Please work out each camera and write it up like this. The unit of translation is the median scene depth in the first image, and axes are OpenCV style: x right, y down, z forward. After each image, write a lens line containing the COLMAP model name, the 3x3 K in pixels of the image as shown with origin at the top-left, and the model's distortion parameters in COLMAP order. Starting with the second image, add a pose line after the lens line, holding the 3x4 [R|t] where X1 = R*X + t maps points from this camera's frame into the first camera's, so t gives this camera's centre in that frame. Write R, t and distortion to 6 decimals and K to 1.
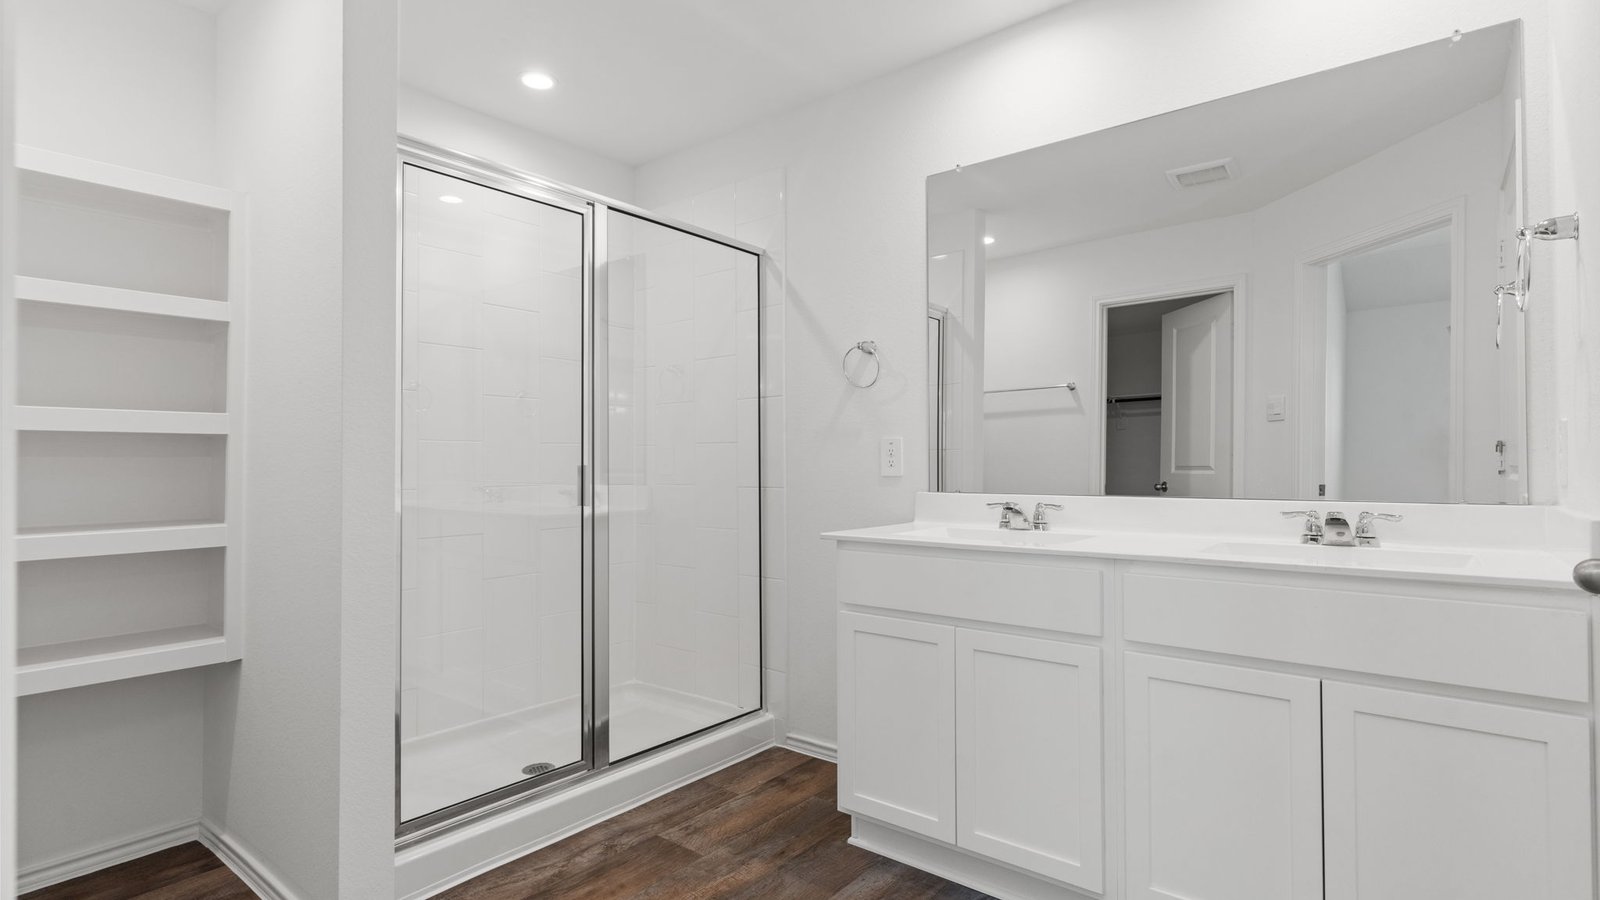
lens RADIAL K [[785.8, 0, 794.4], [0, 785.8, 448.5], [0, 0, 1]] dist [0.001157, 0.001182]
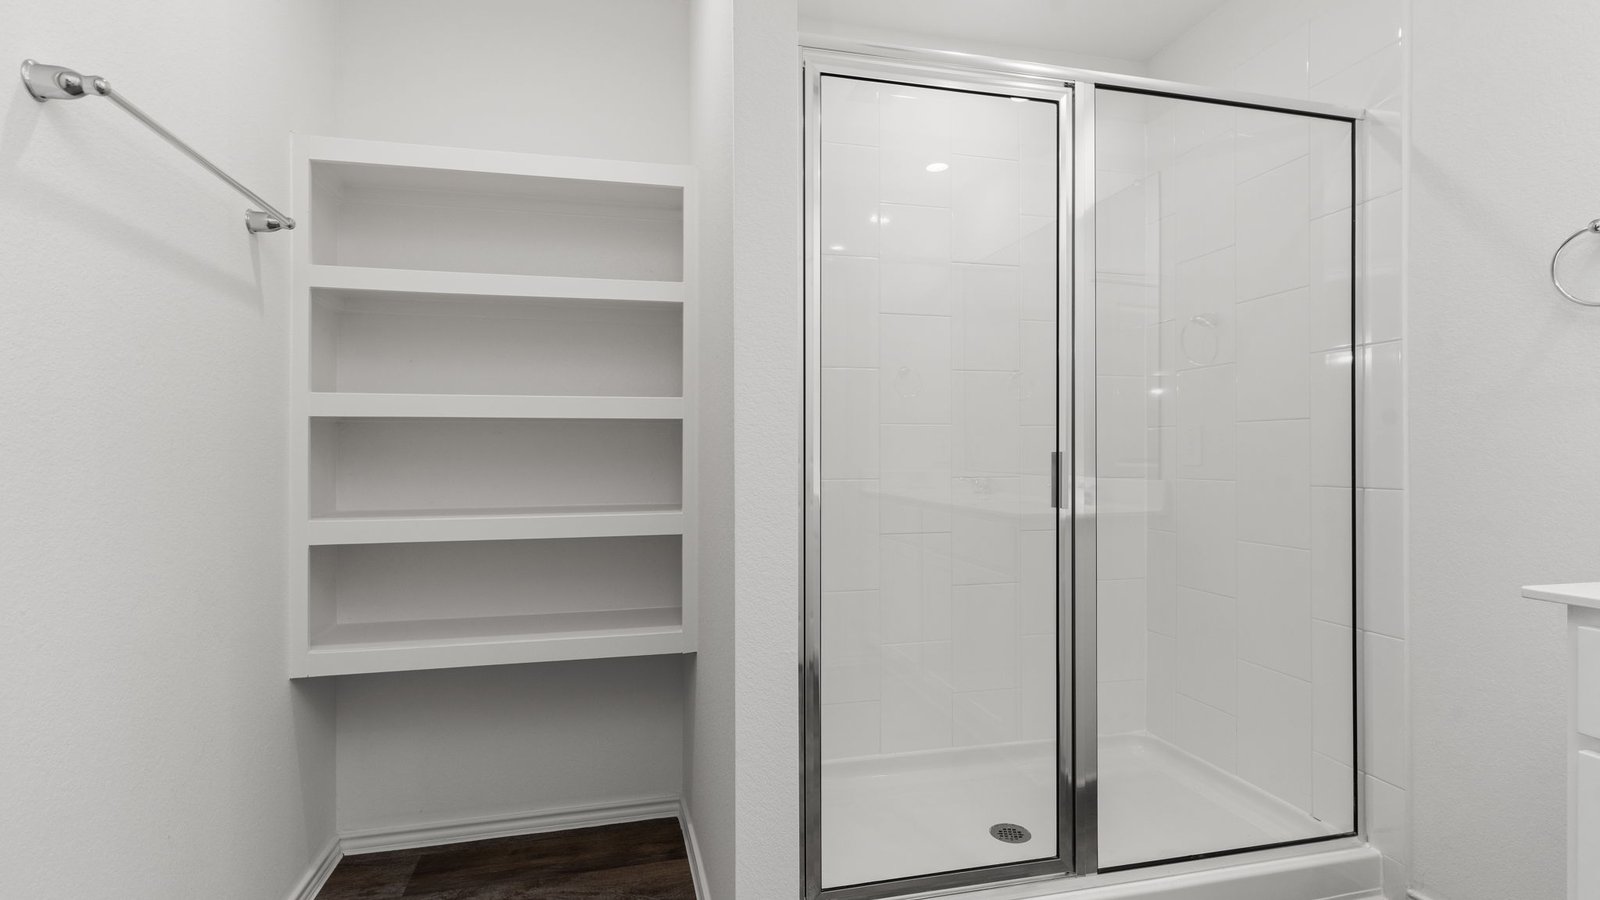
lens RADIAL K [[759.3, 0, 795.2], [0, 759.3, 453.0], [0, 0, 1]] dist [0.003888, 0.000445]
pose [[0.796192, 0.003740, -0.605033, -0.037796], [0.008652, 0.999808, 0.017566, 0.007834], [0.604983, -0.019220, 0.796007, 0.291227]]
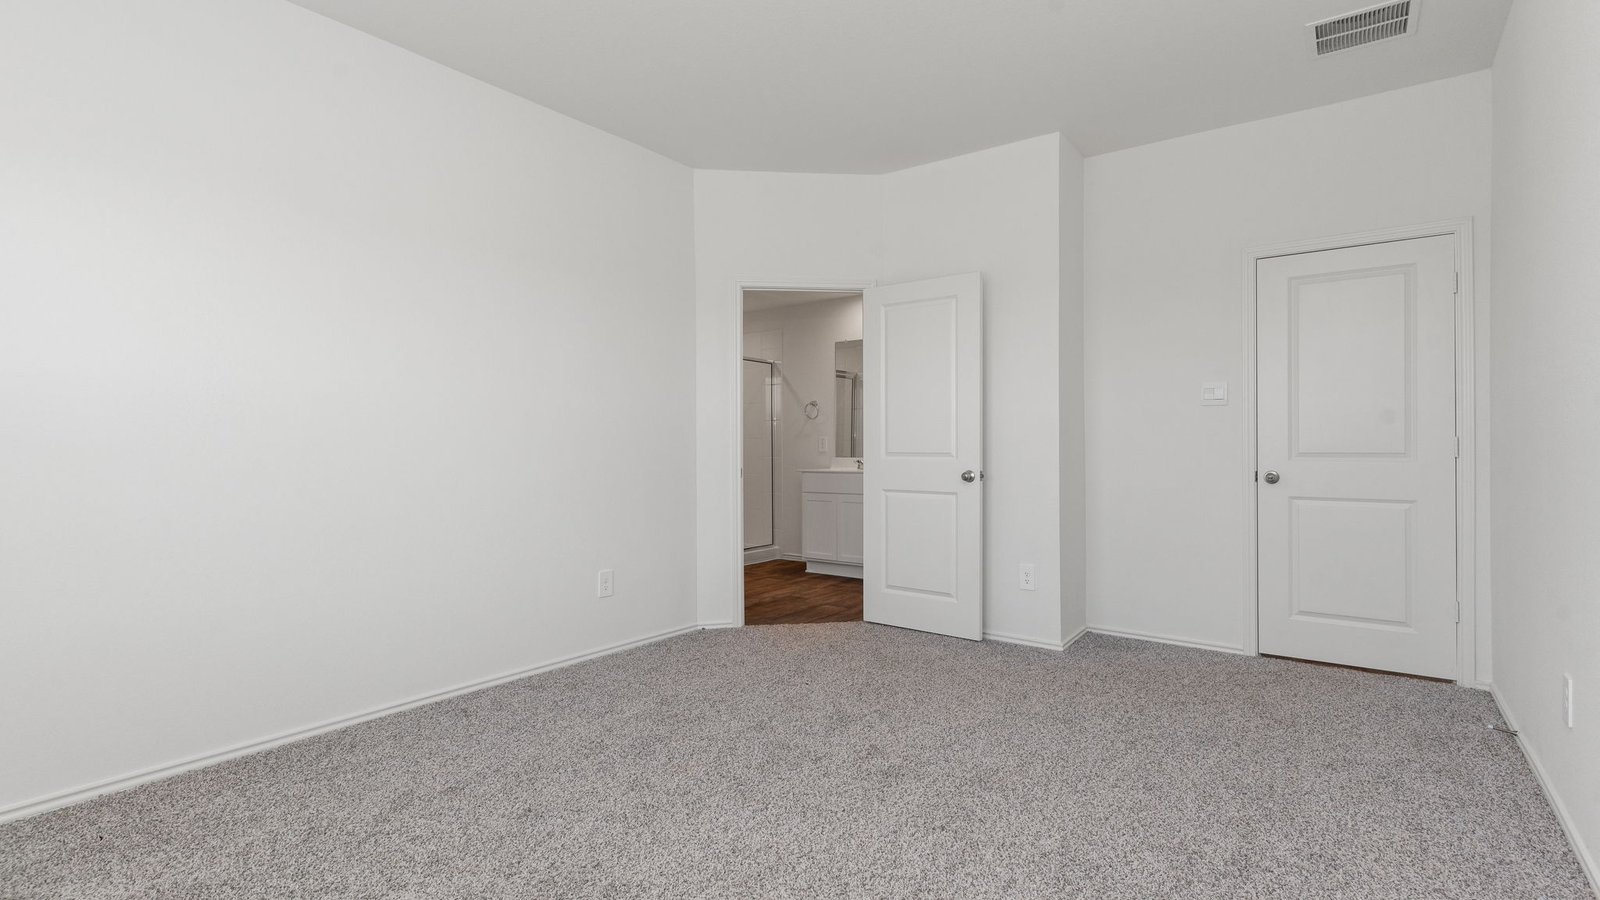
lens RADIAL K [[785.8, 0, 794.4], [0, 785.8, 448.5], [0, 0, 1]] dist [0.001157, 0.001182]
pose [[0.999184, 0.000658, 0.040373, -0.090926], [-0.001410, 0.999826, 0.018600, -0.029166], [-0.040354, -0.018641, 0.999012, -1.874493]]
